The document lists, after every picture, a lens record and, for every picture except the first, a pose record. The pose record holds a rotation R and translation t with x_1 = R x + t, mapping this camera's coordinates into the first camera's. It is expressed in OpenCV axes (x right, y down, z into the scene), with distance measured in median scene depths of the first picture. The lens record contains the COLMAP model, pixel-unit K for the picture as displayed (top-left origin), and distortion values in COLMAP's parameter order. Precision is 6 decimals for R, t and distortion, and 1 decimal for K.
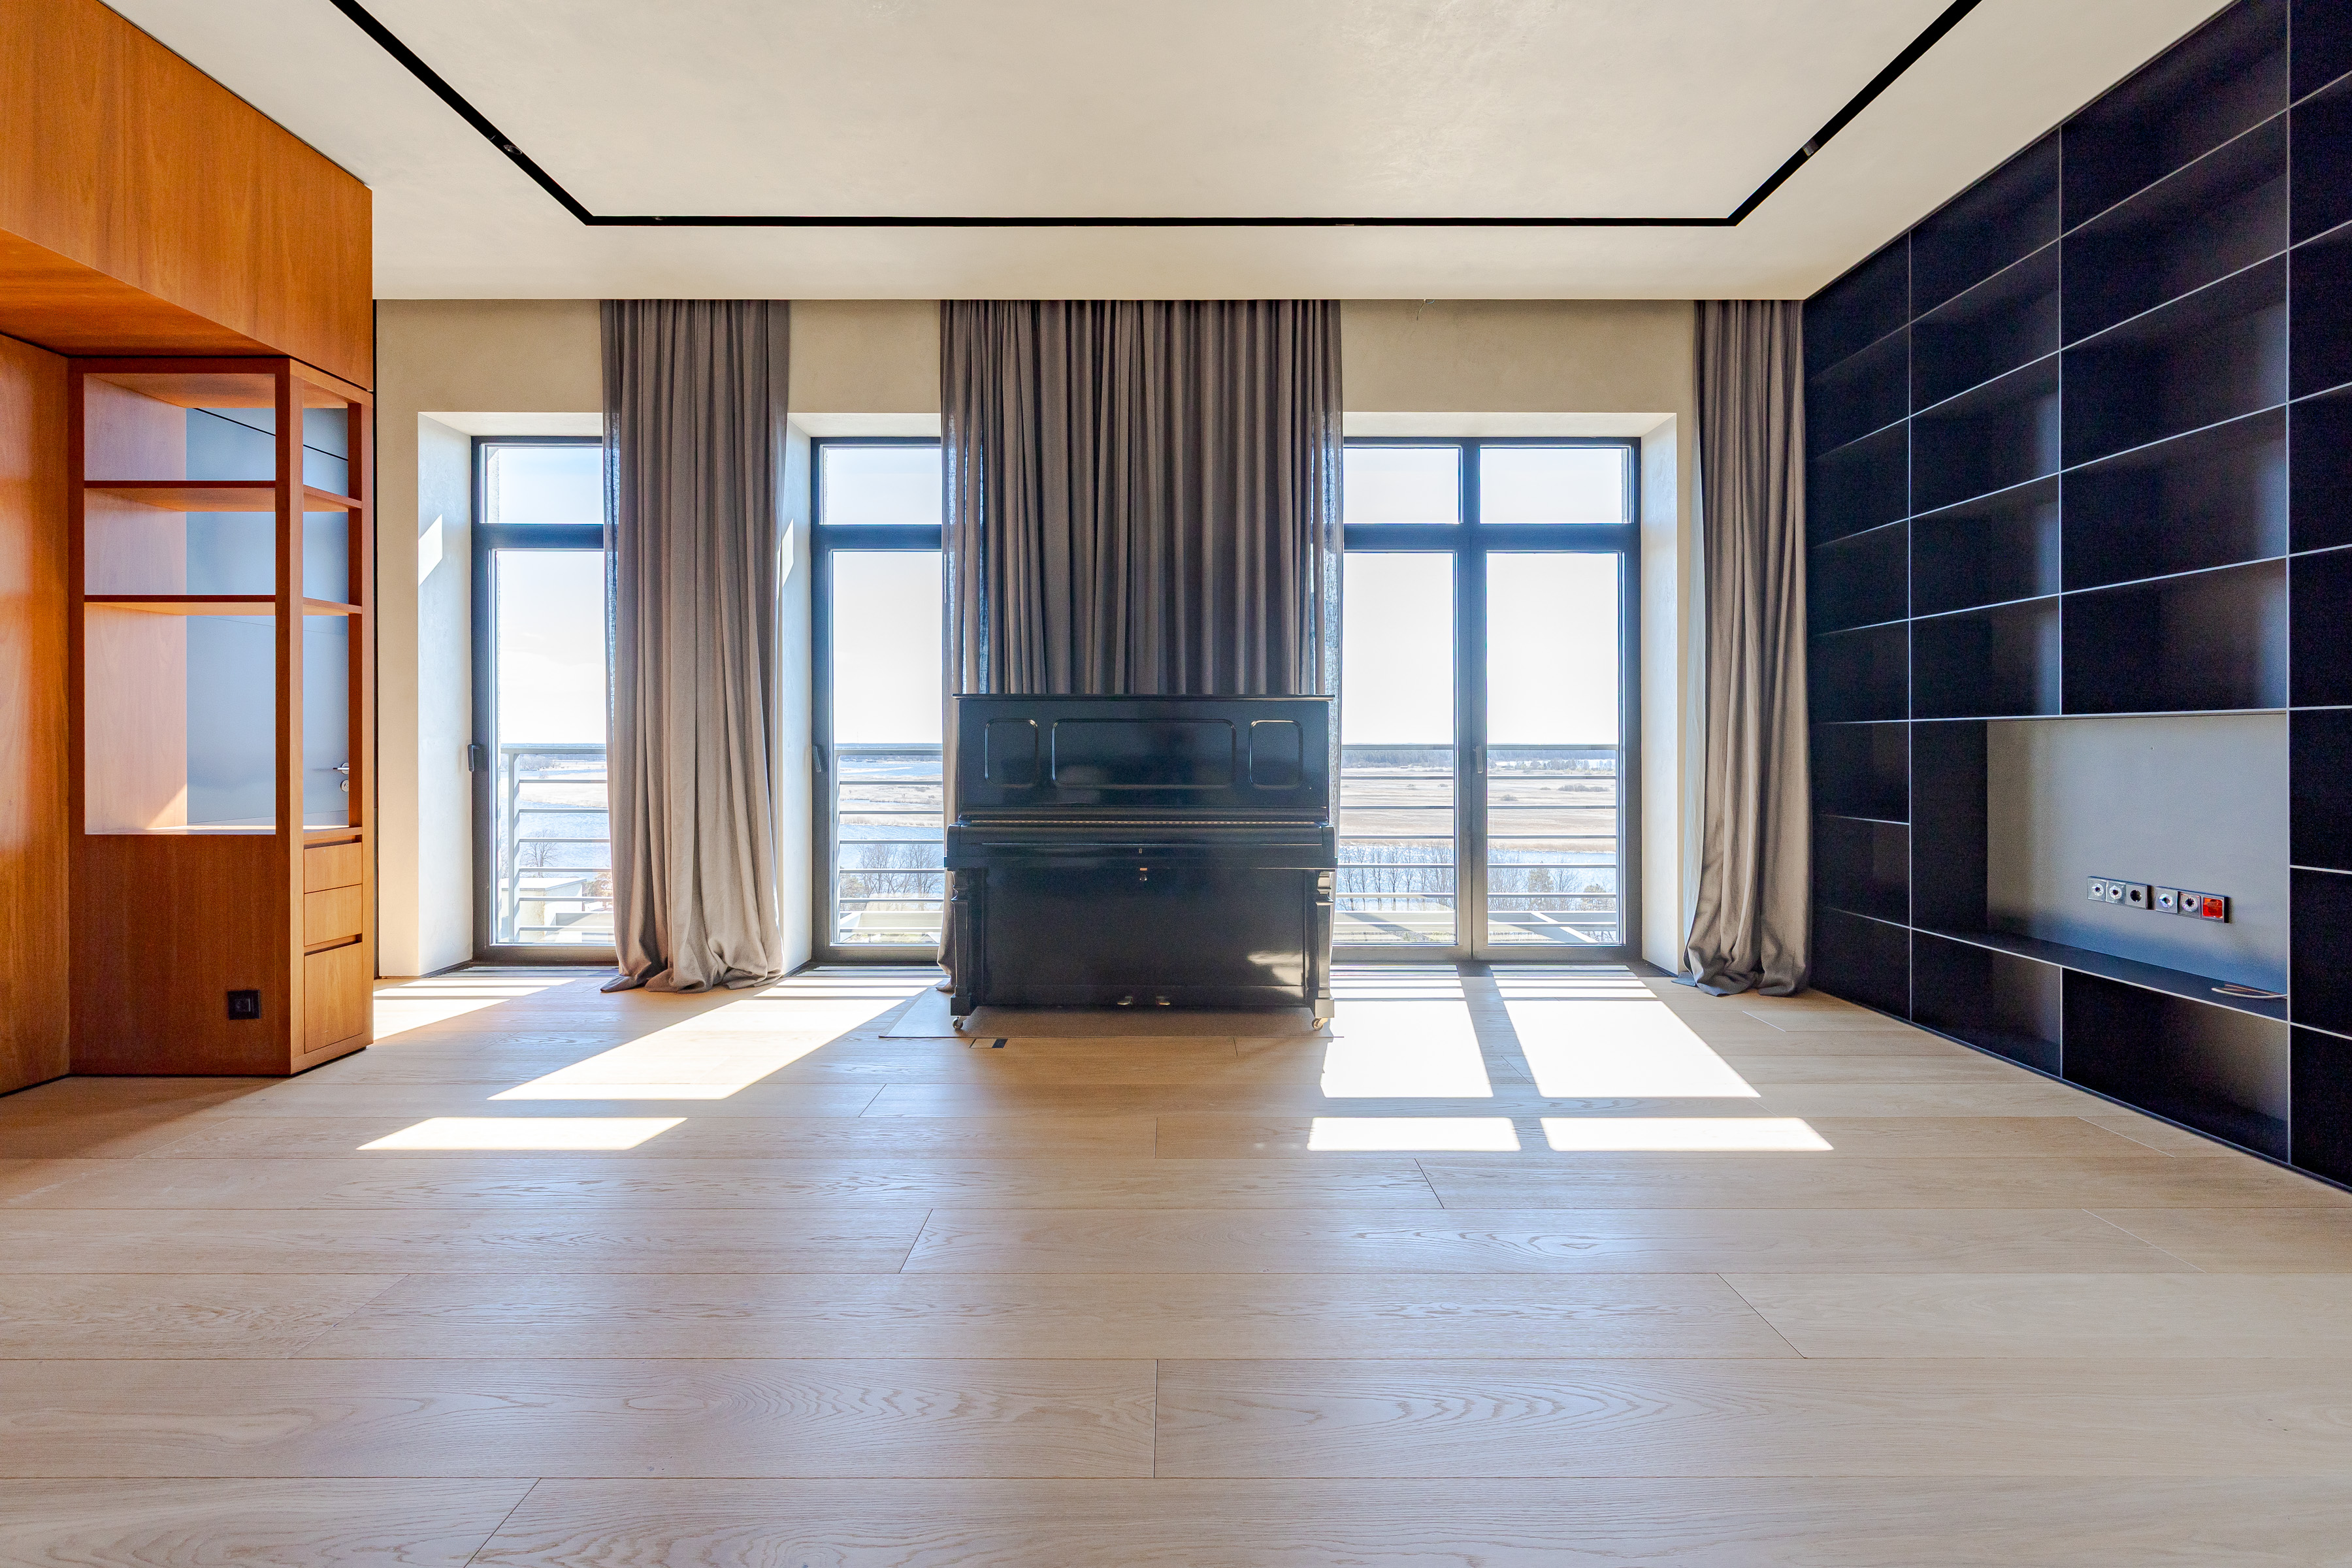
lens RADIAL K [[1020.6, 0, 1168.5], [0, 1020.6, 745.4], [0, 0, 1]] dist [0.002934, -0.000060]
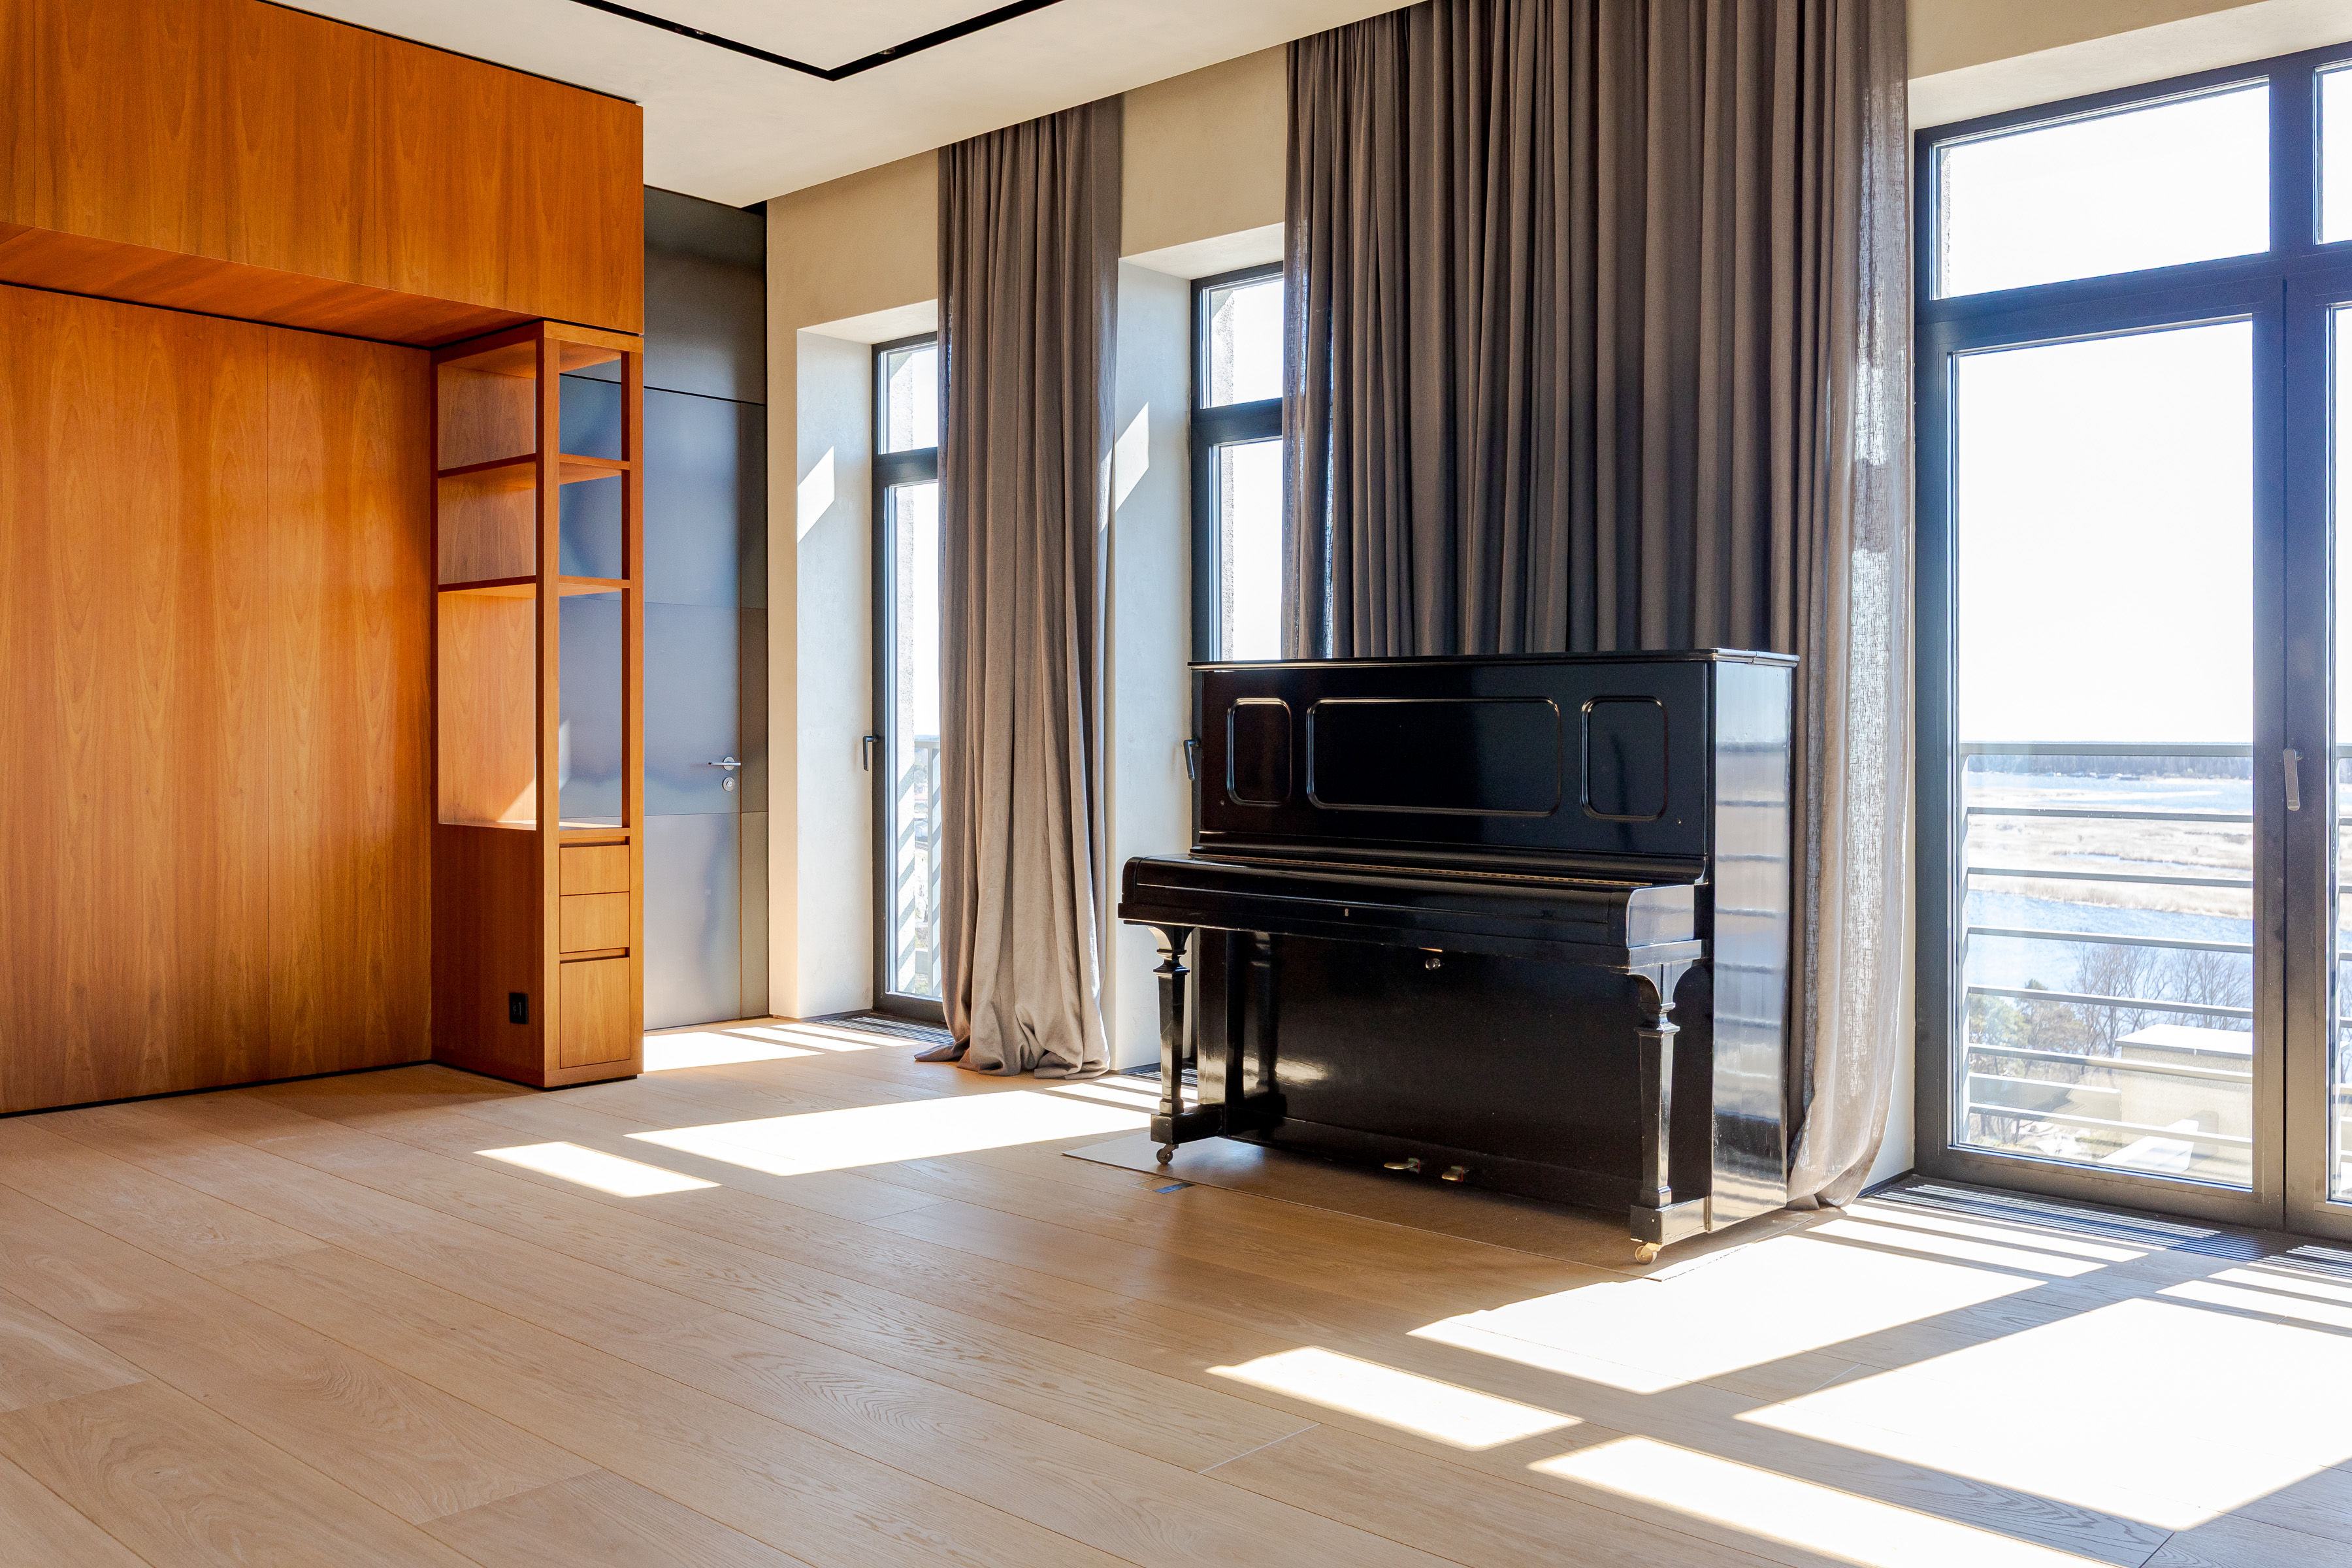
lens RADIAL K [[1952.8, 0, 1192.3], [0, 1952.8, 760.8], [0, 0, 1]] dist [0.004027, -0.007841]
pose [[0.742934, 0.012503, -0.669248, 0.751361], [-0.006308, 0.999912, 0.011679, -0.001760], [0.669335, -0.004455, 0.742947, 0.068527]]
